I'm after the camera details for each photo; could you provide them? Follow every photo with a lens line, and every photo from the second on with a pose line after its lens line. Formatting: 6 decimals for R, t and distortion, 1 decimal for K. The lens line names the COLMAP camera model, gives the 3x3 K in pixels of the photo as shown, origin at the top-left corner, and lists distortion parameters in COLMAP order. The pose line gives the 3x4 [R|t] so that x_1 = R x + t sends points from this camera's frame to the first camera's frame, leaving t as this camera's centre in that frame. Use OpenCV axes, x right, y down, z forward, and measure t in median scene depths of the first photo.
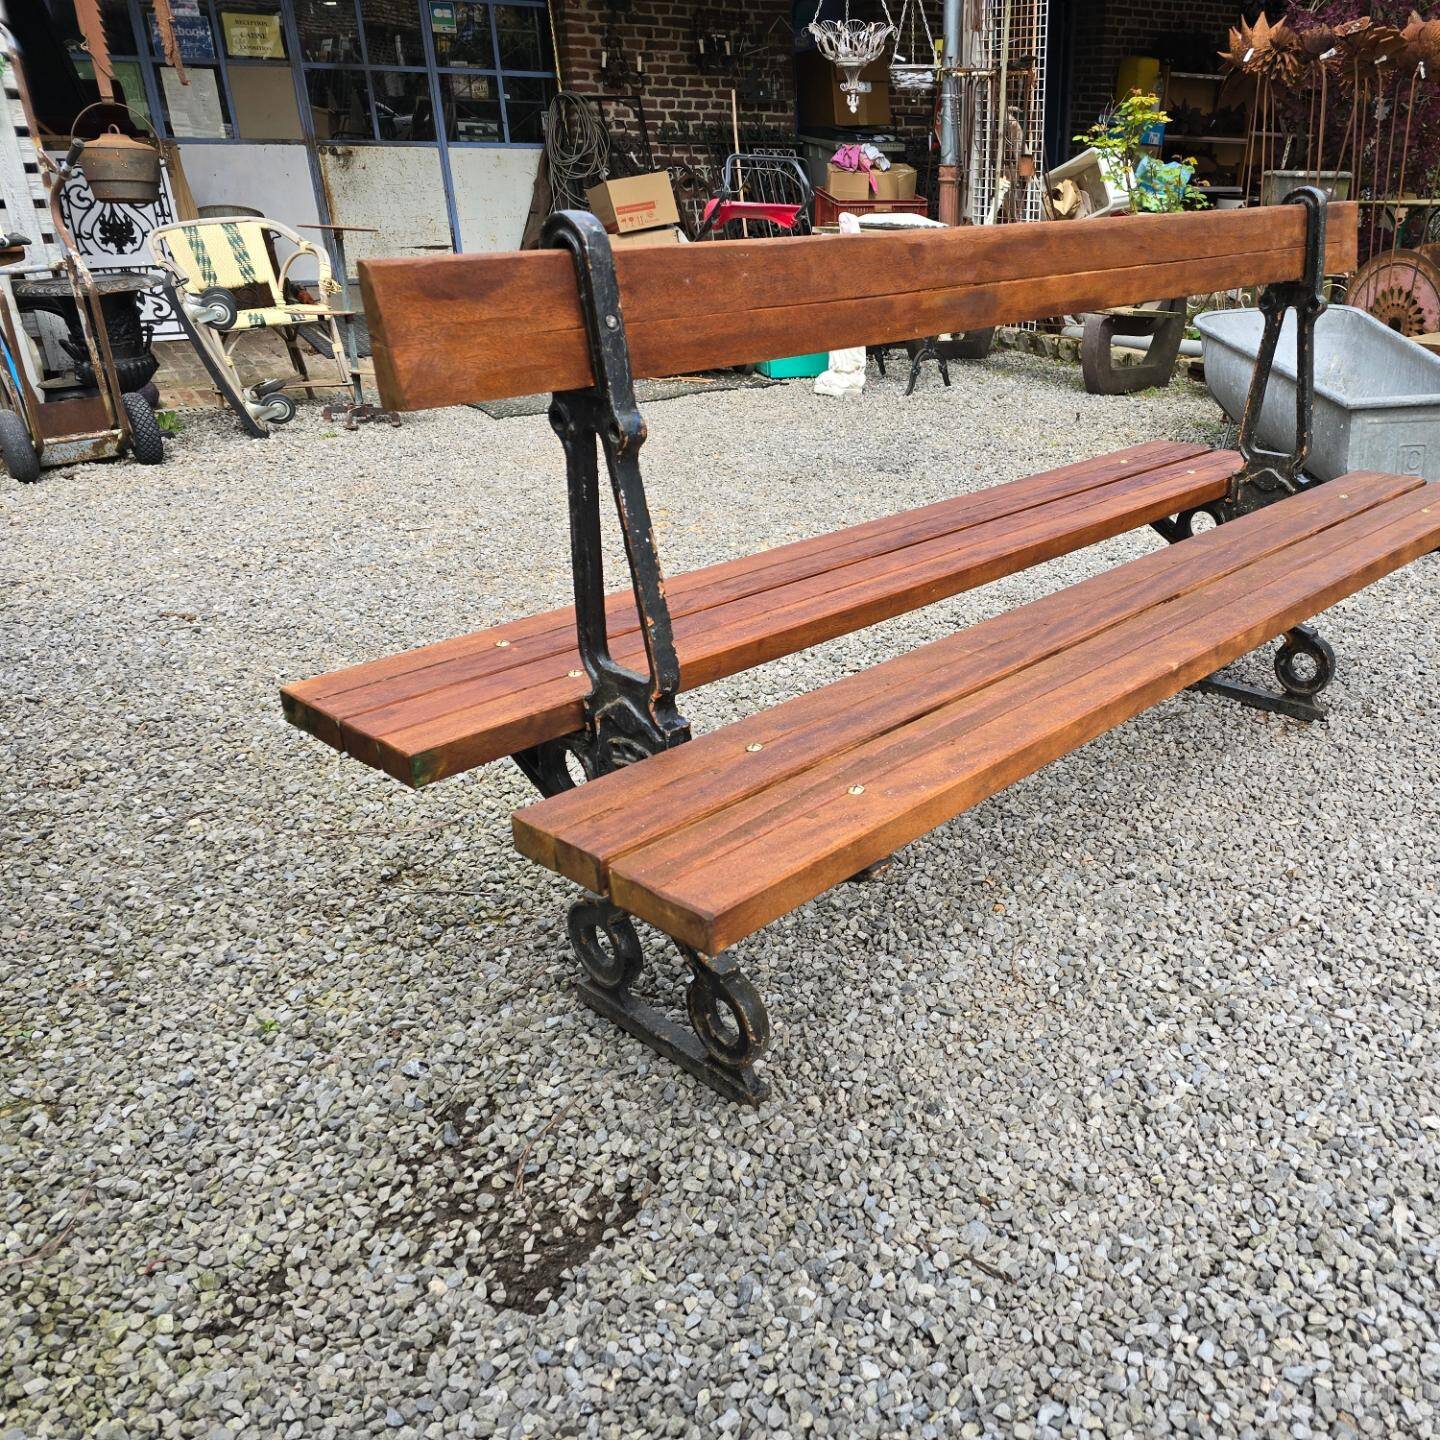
lens RADIAL K [[1293.0, 0, 938.1], [0, 1293.0, 742.4], [0, 0, 1]] dist [0.064005, -0.059142]
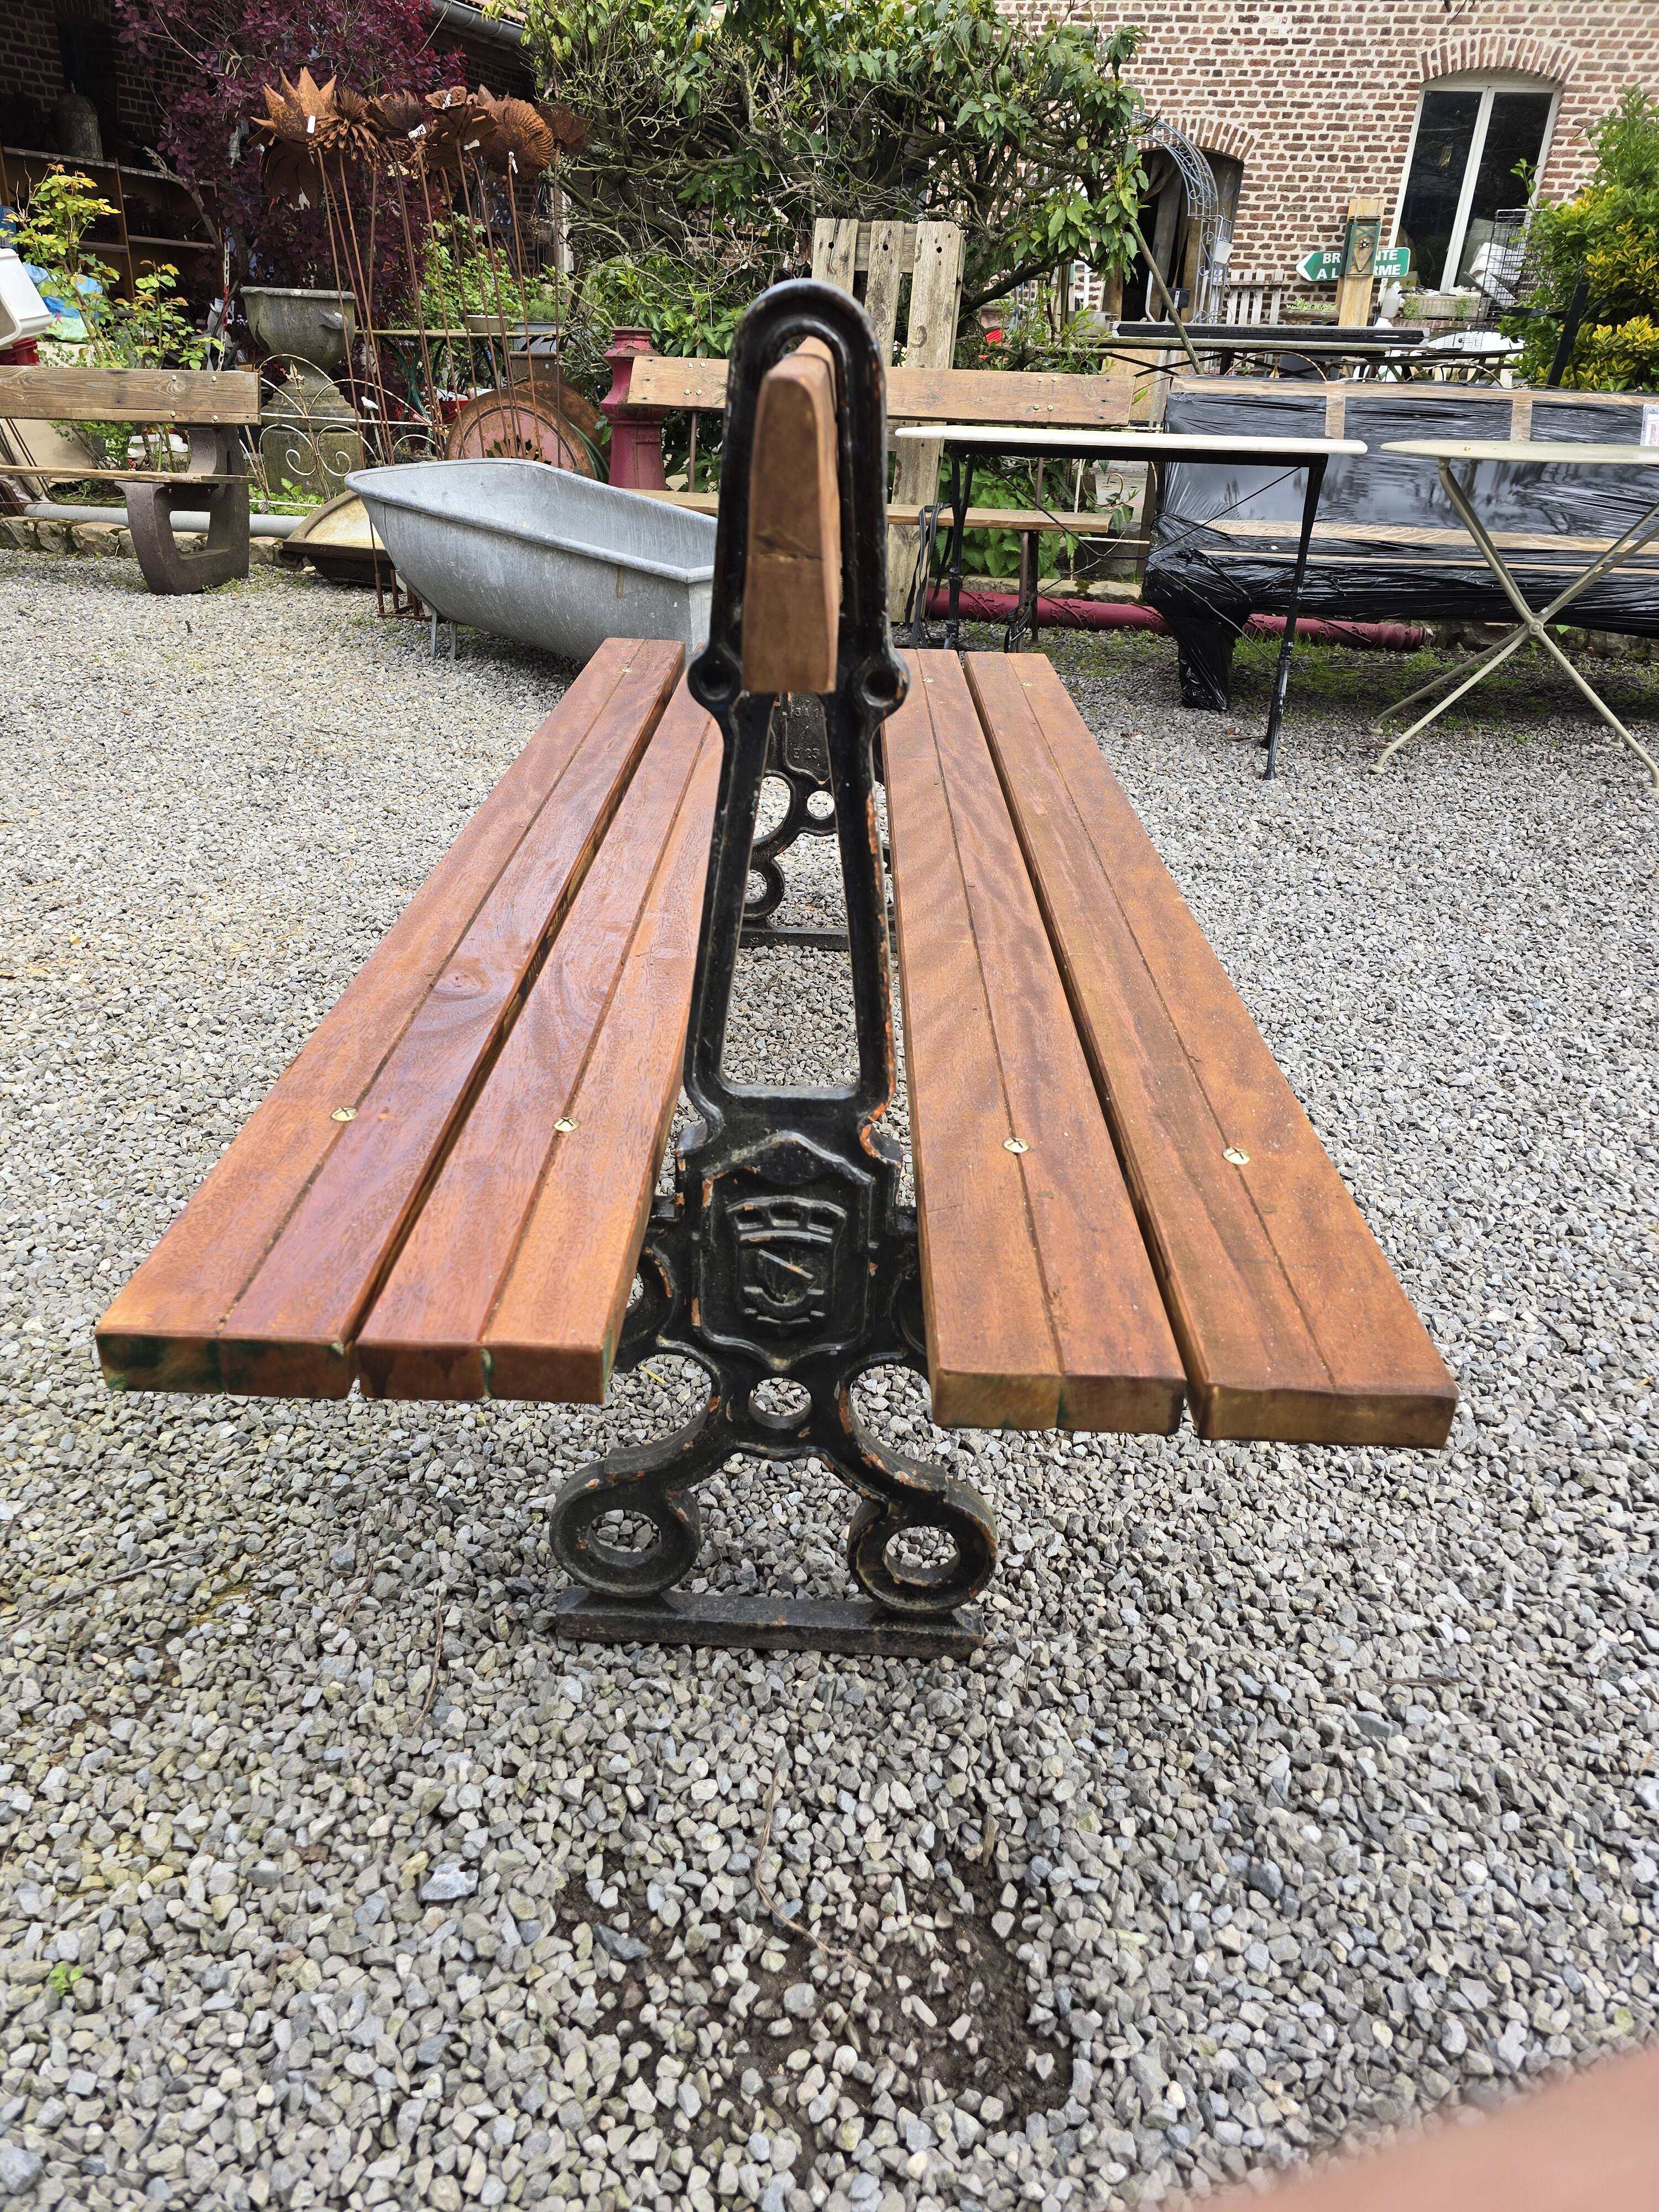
lens RADIAL K [[1489.8, 0, 824.2], [0, 1489.8, 1101.1], [0, 0, 1]] dist [0.063134, -0.058187]
pose [[0.779831, -0.279100, 0.560328, -0.459090], [0.235994, 0.960138, 0.149804, -0.110988], [-0.579802, 0.015412, 0.814611, 0.315145]]
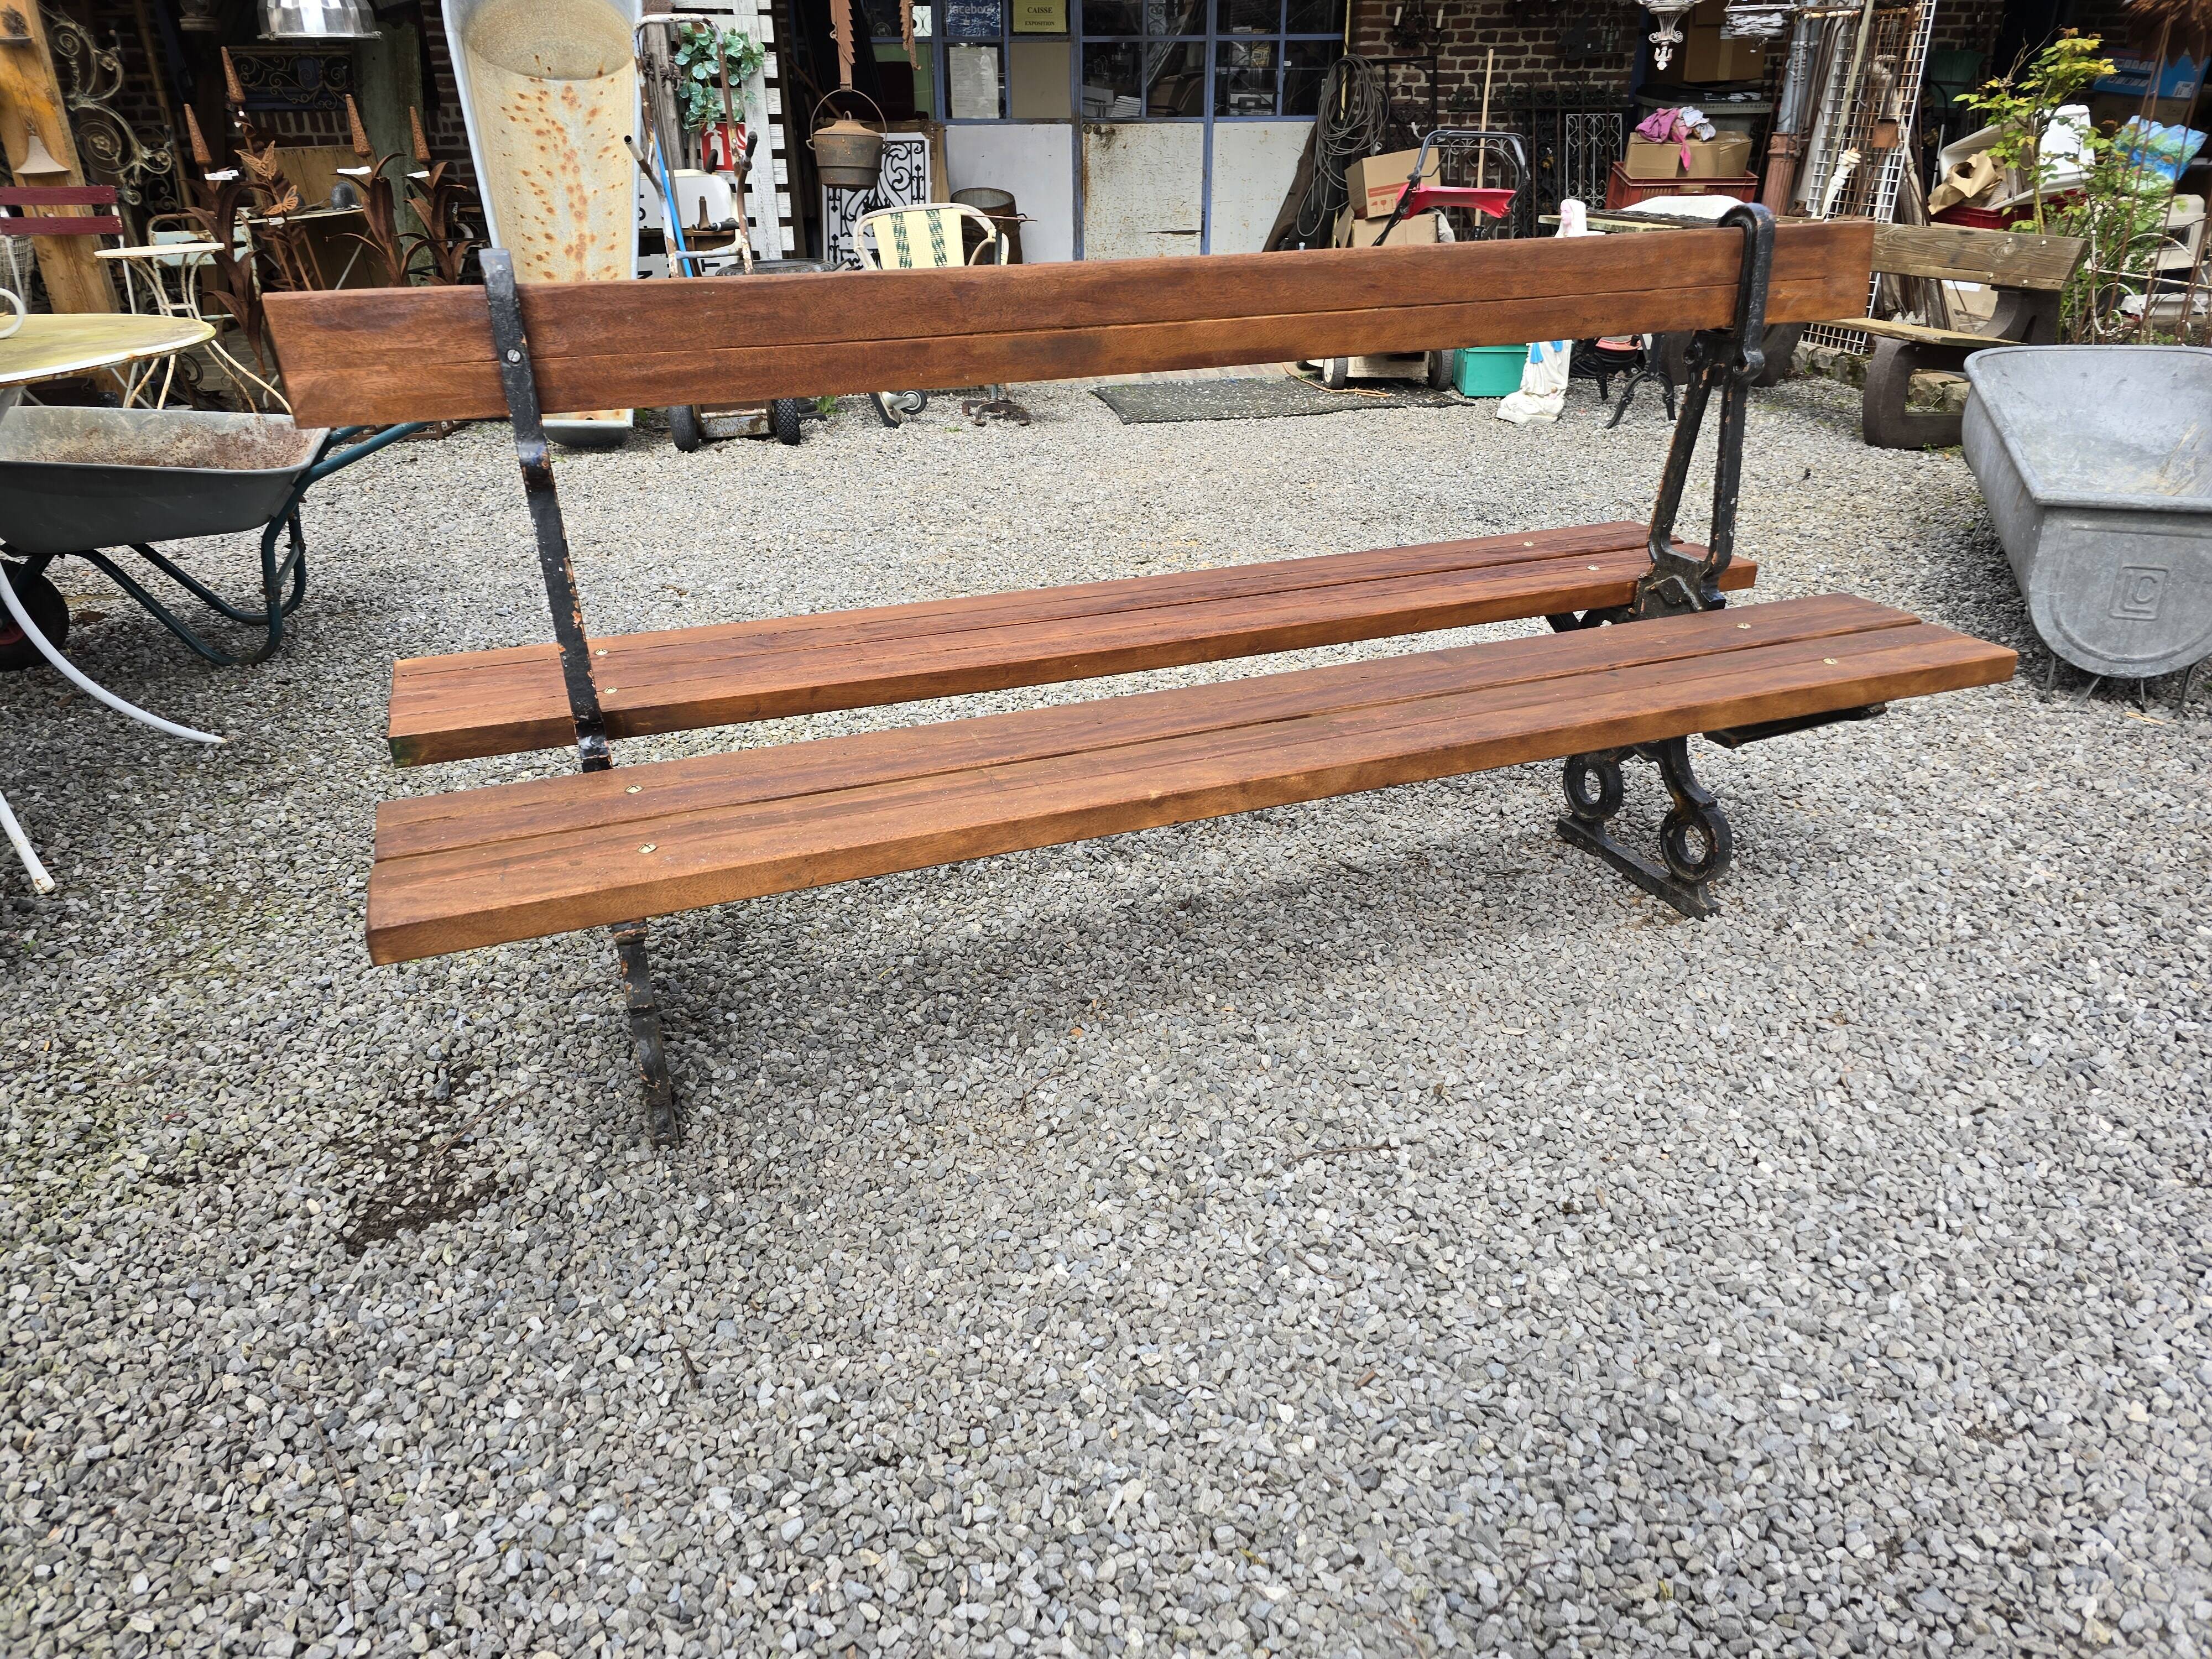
lens RADIAL K [[1489.8, 0, 1071.3], [0, 1489.8, 837.7], [0, 0, 1]] dist [0.063134, -0.058187]
pose [[0.870991, 0.201543, -0.448057, 0.484328], [-0.189733, 0.979219, 0.071641, -0.076039], [0.453185, 0.022612, 0.891130, 0.091766]]
